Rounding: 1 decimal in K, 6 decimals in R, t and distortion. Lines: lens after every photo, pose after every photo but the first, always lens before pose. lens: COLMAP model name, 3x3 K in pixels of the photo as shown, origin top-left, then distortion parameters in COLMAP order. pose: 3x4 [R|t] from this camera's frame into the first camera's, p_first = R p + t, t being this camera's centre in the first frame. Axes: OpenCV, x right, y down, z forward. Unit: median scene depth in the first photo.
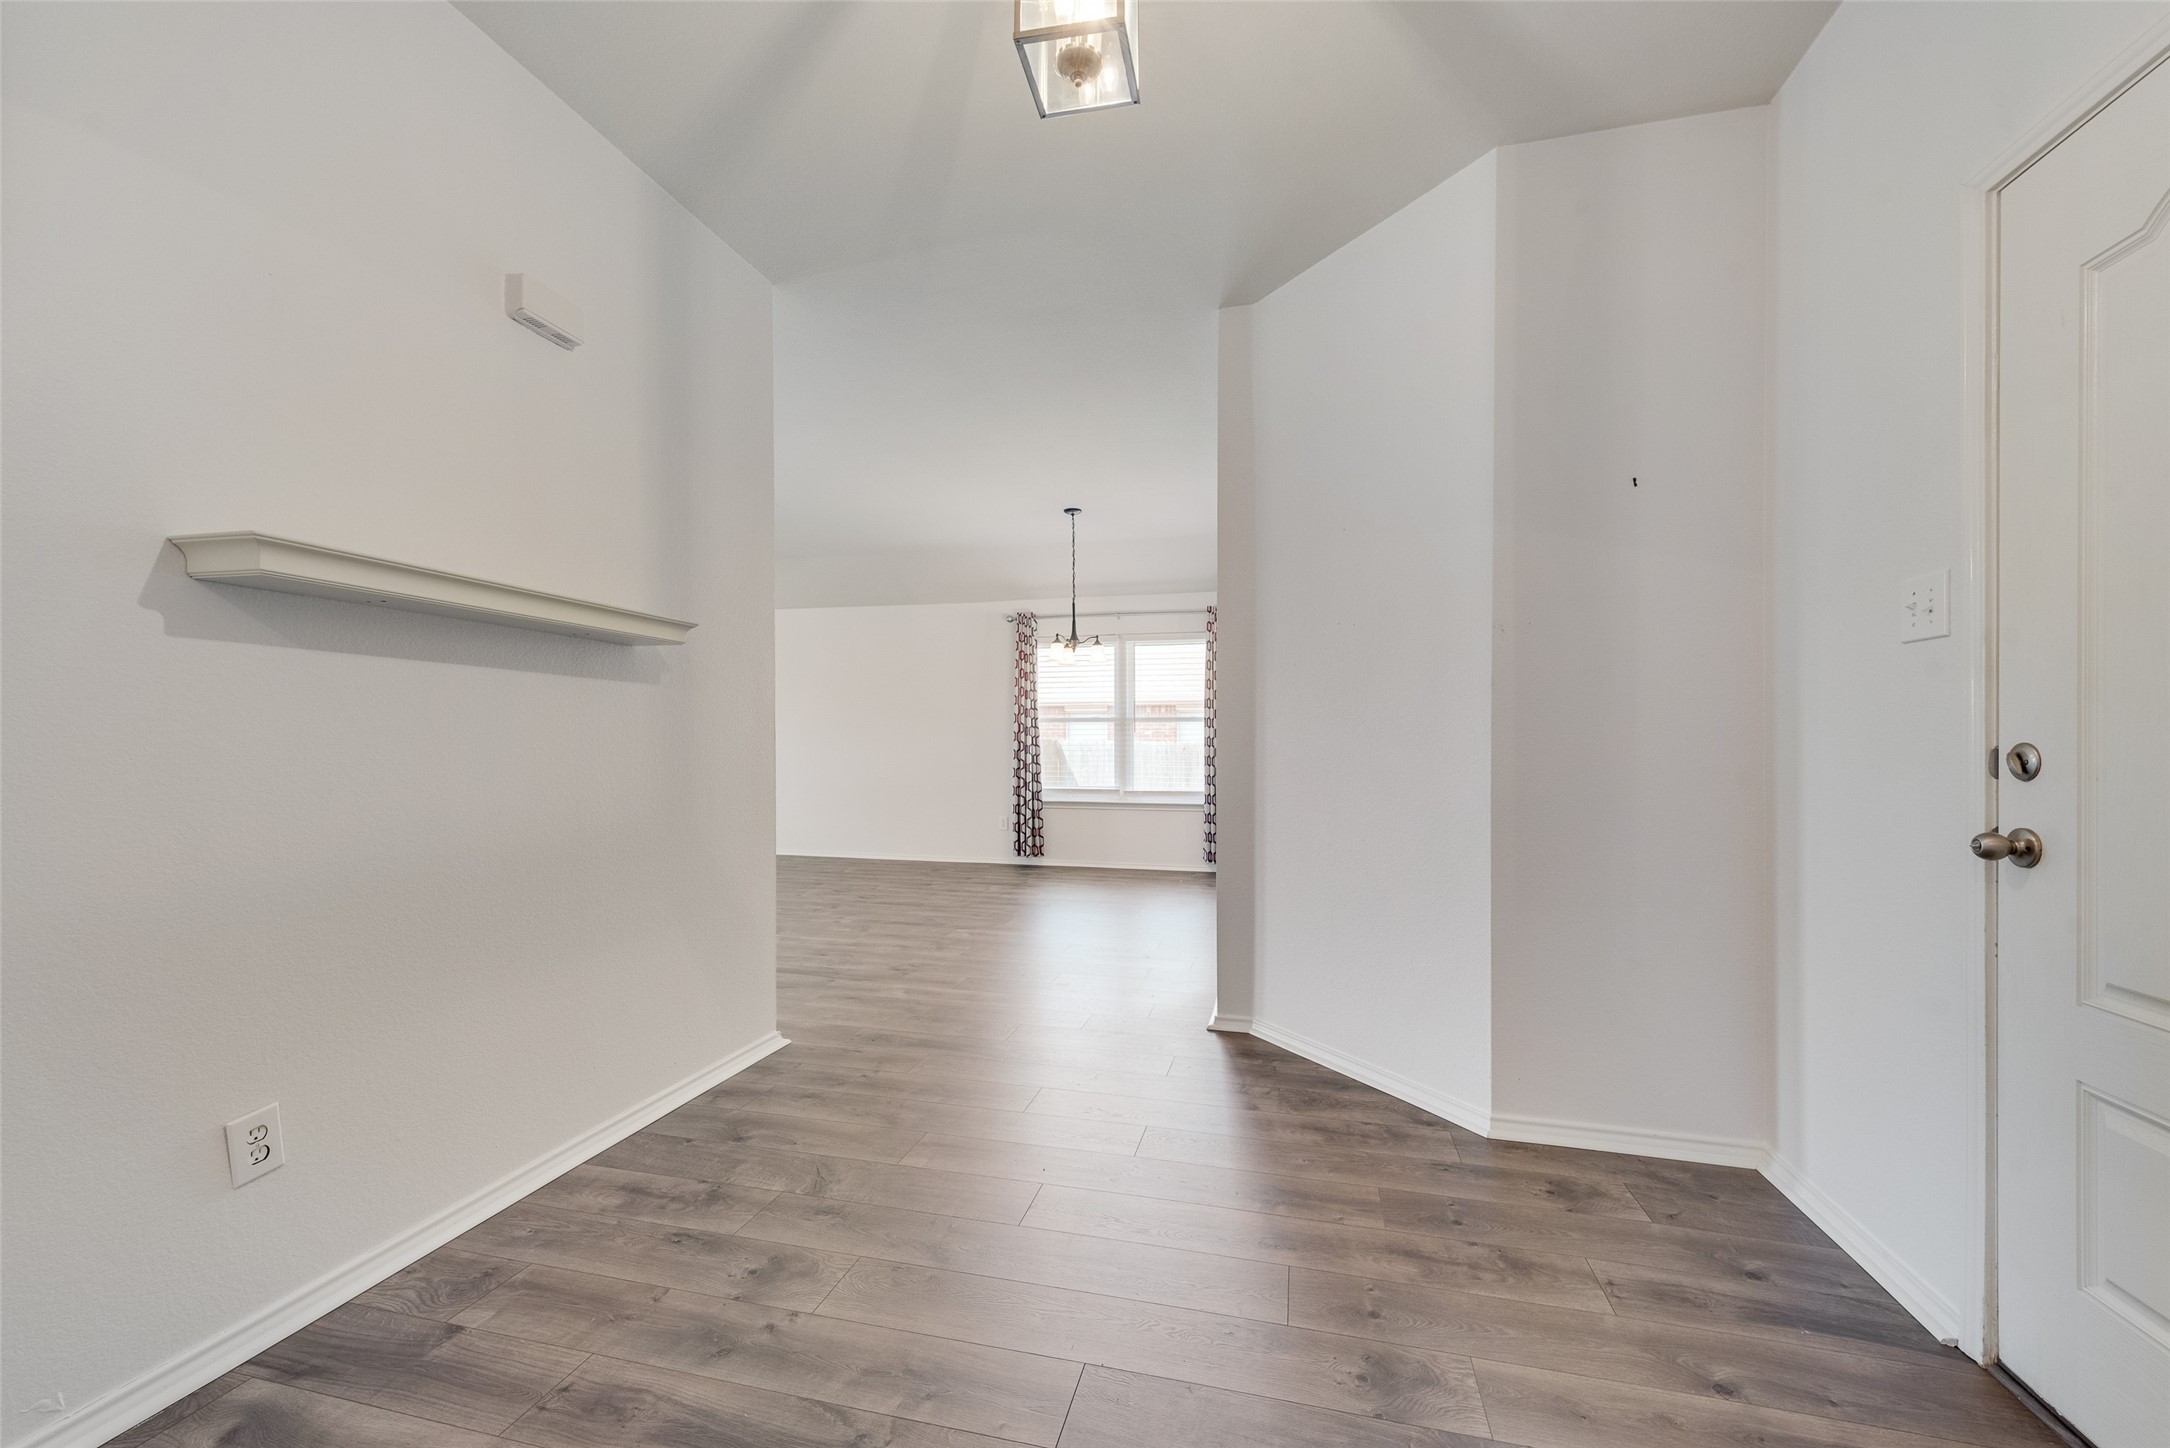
lens RADIAL K [[849.8, 0, 1086.9], [0, 849.8, 735.2], [0, 0, 1]] dist [0.008780, -0.002132]
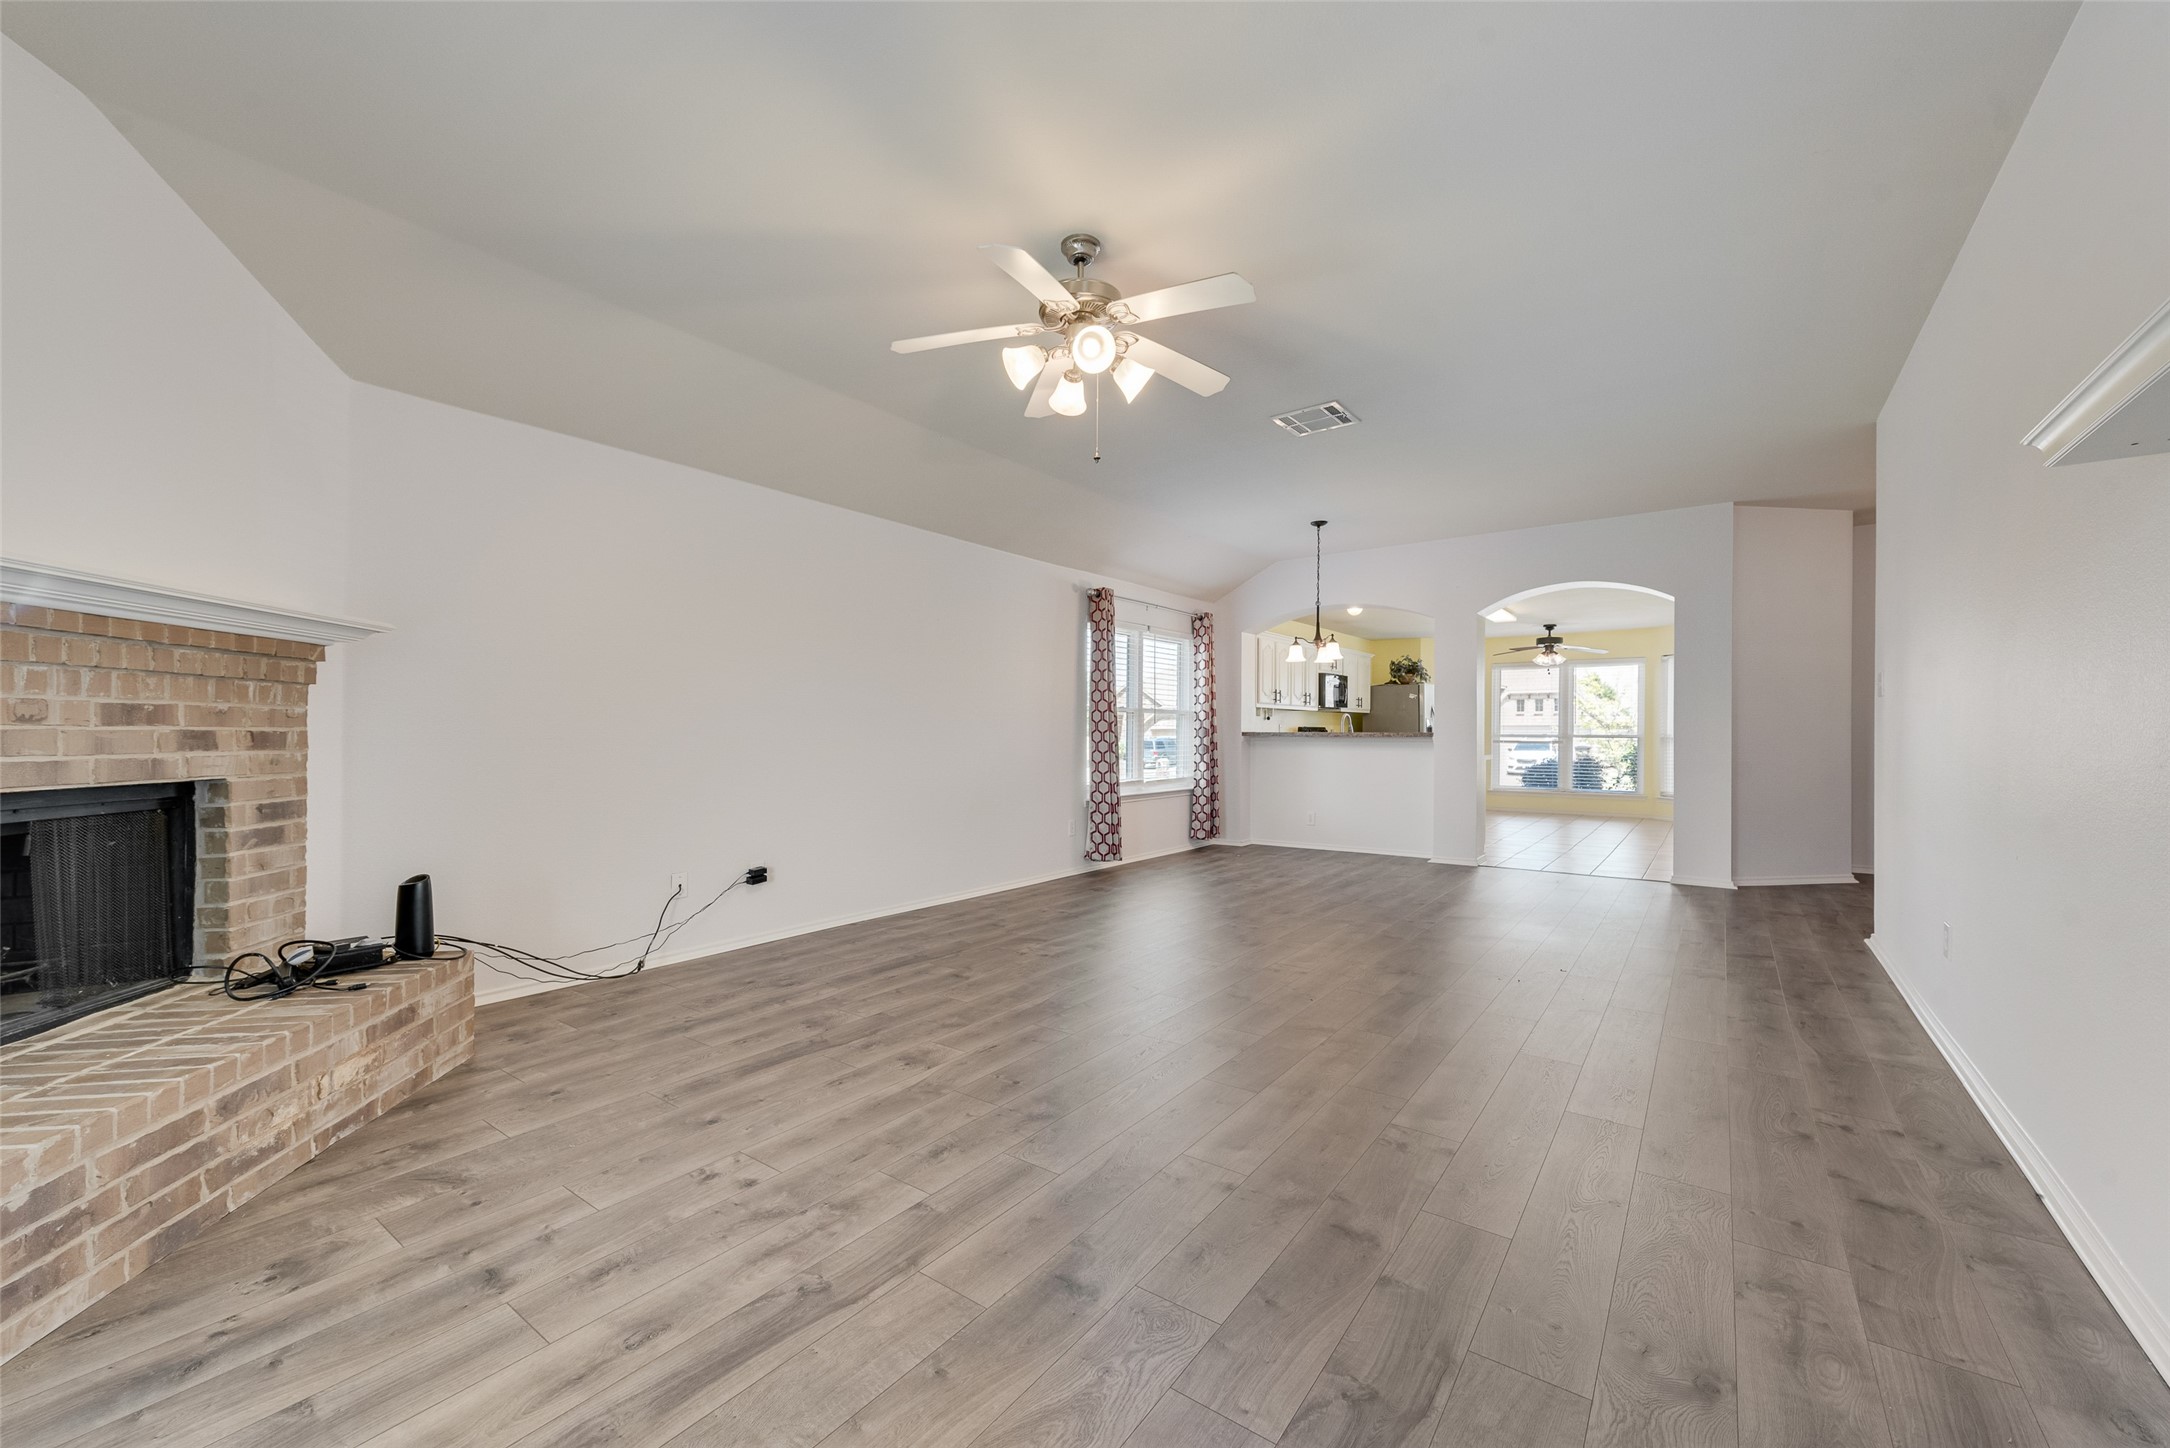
lens RADIAL K [[849.8, 0, 1080.4], [0, 849.8, 722.7], [0, 0, 1]] dist [0.008780, -0.002132]
pose [[0.387978, 0.008929, 0.921625, -0.935885], [-0.004734, 0.999959, -0.007695, 0.004708], [-0.921656, -0.001378, 0.388005, 0.683129]]
